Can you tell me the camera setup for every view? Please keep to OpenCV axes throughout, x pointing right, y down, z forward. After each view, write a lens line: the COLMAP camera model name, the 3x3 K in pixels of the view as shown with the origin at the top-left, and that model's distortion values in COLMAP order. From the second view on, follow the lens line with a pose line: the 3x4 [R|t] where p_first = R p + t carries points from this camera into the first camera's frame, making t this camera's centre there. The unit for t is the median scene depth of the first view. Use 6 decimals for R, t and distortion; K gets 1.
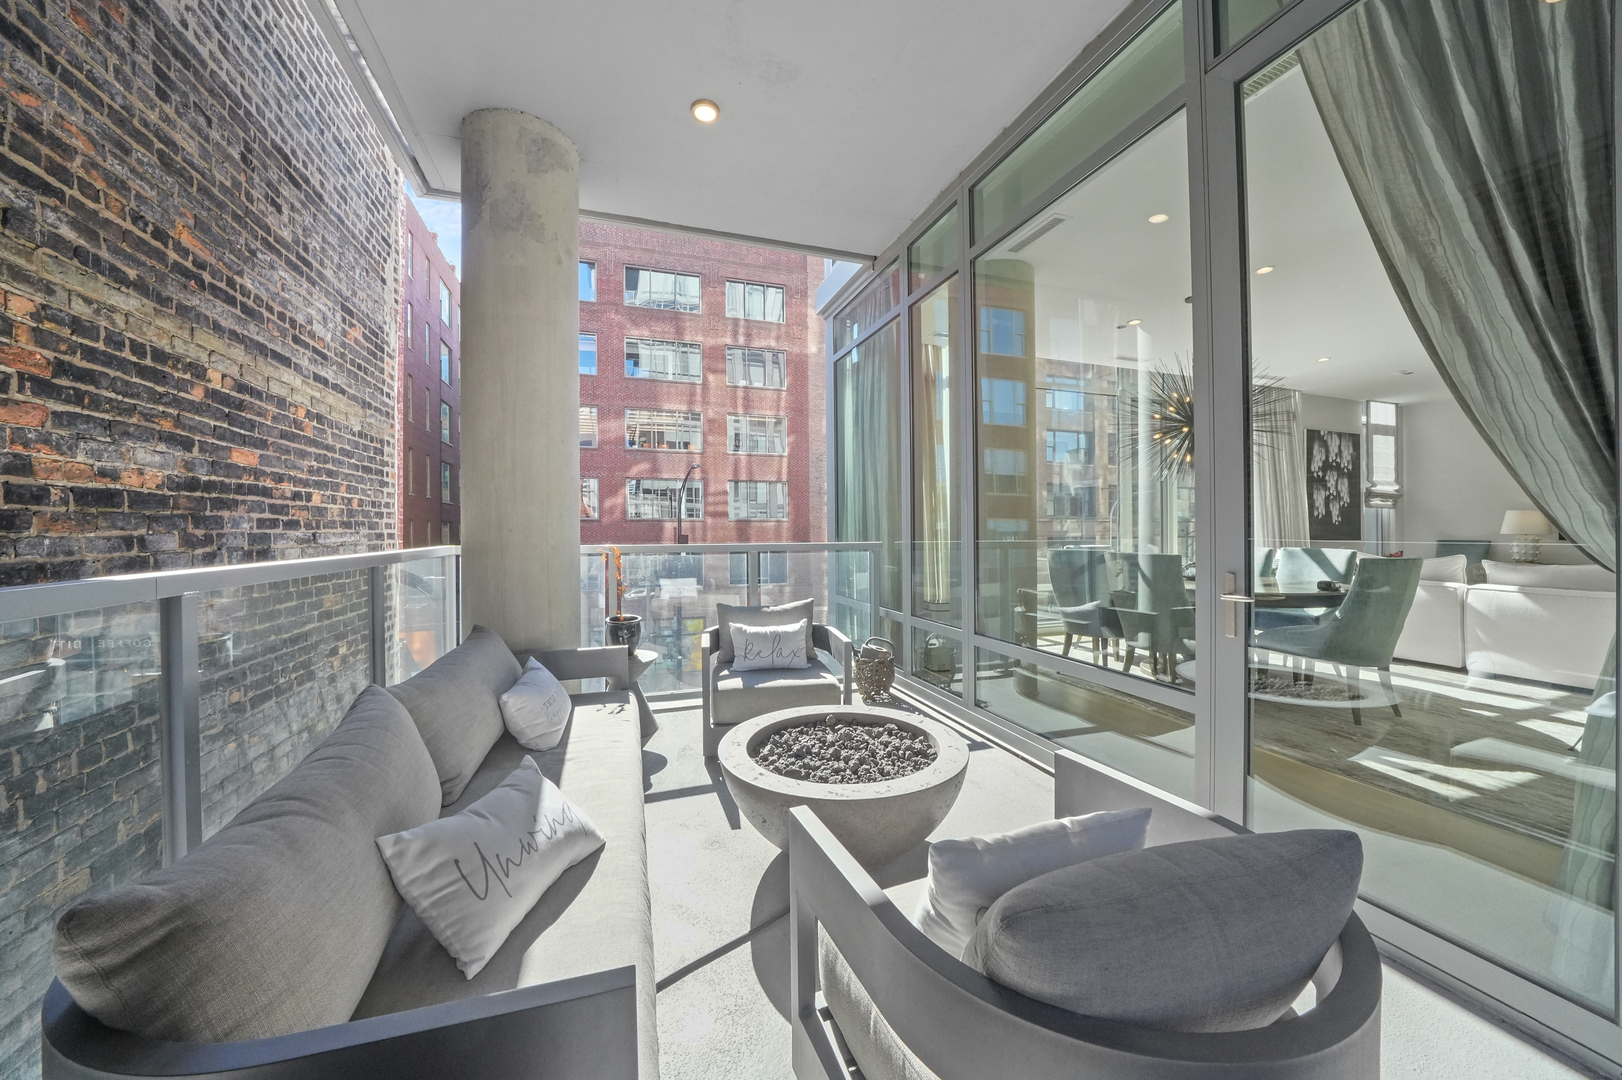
lens RADIAL K [[566.2, 0, 801.4], [0, 566.2, 535.0], [0, 0, 1]] dist [-0.024161, 0.002950]
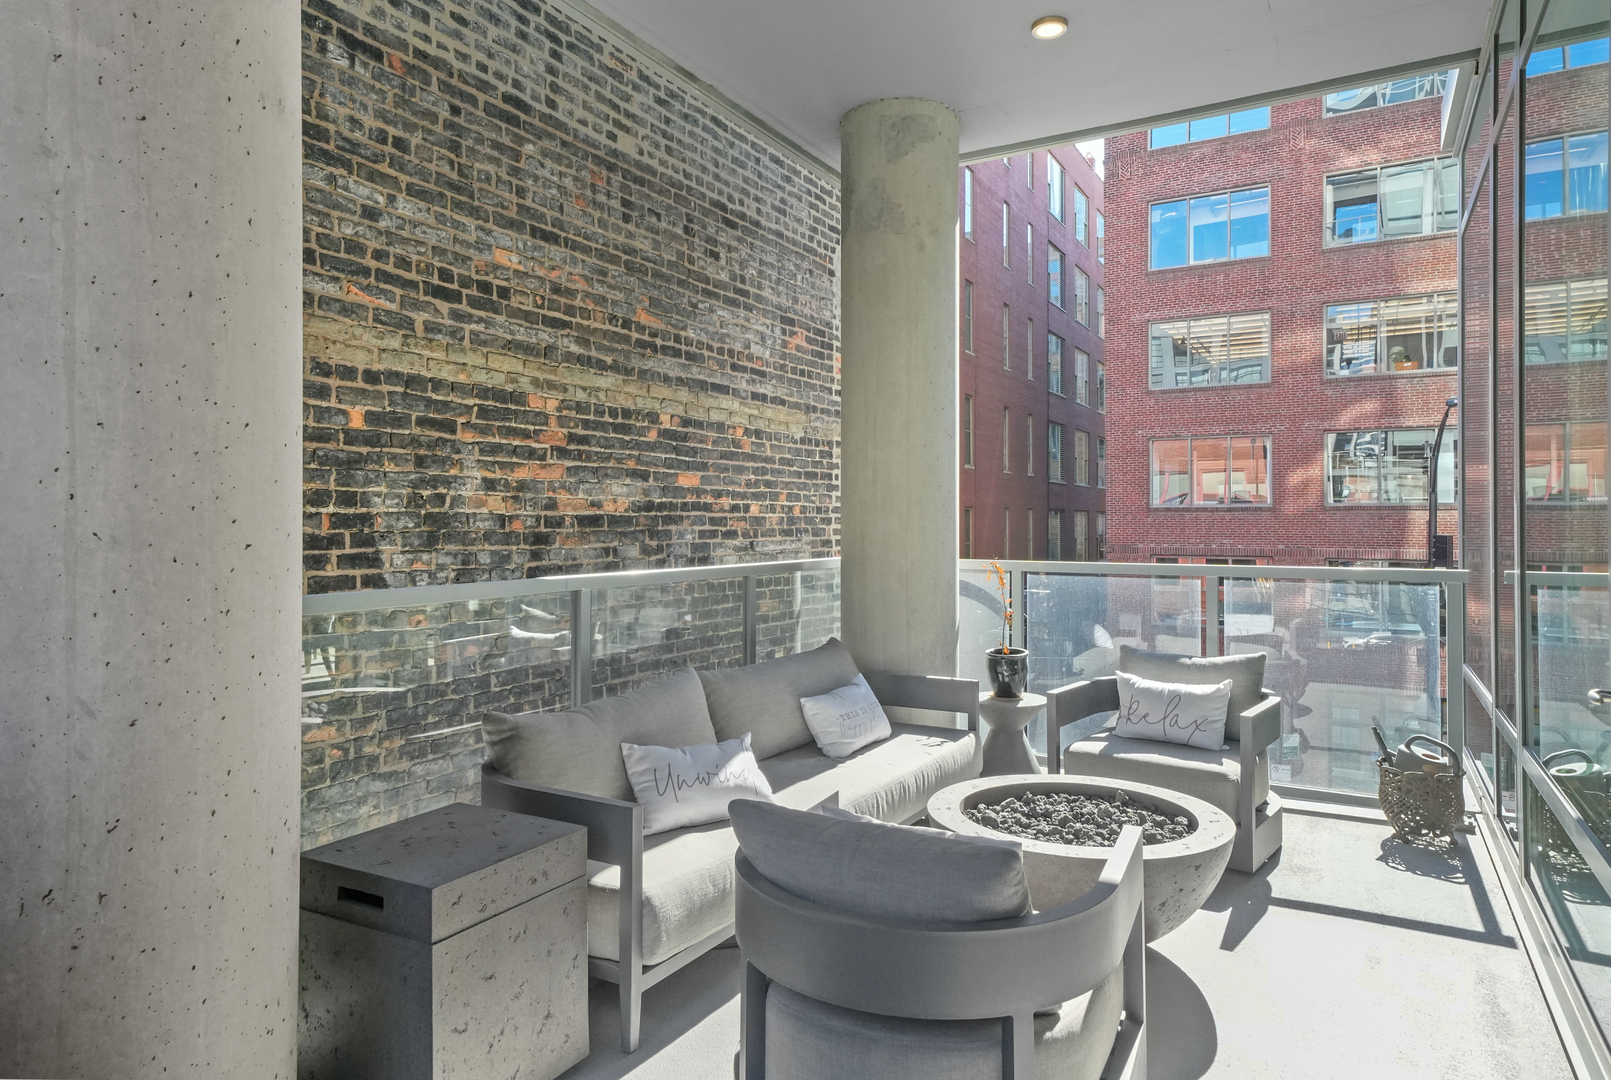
lens RADIAL K [[969.6, 0, 814.2], [0, 969.6, 529.9], [0, 0, 1]] dist [0.032752, 0.000376]
pose [[0.677982, 0.010673, -0.735001, 0.680635], [-0.010848, 0.999931, 0.004514, -0.041519], [0.734998, 0.004913, 0.678051, -0.211472]]
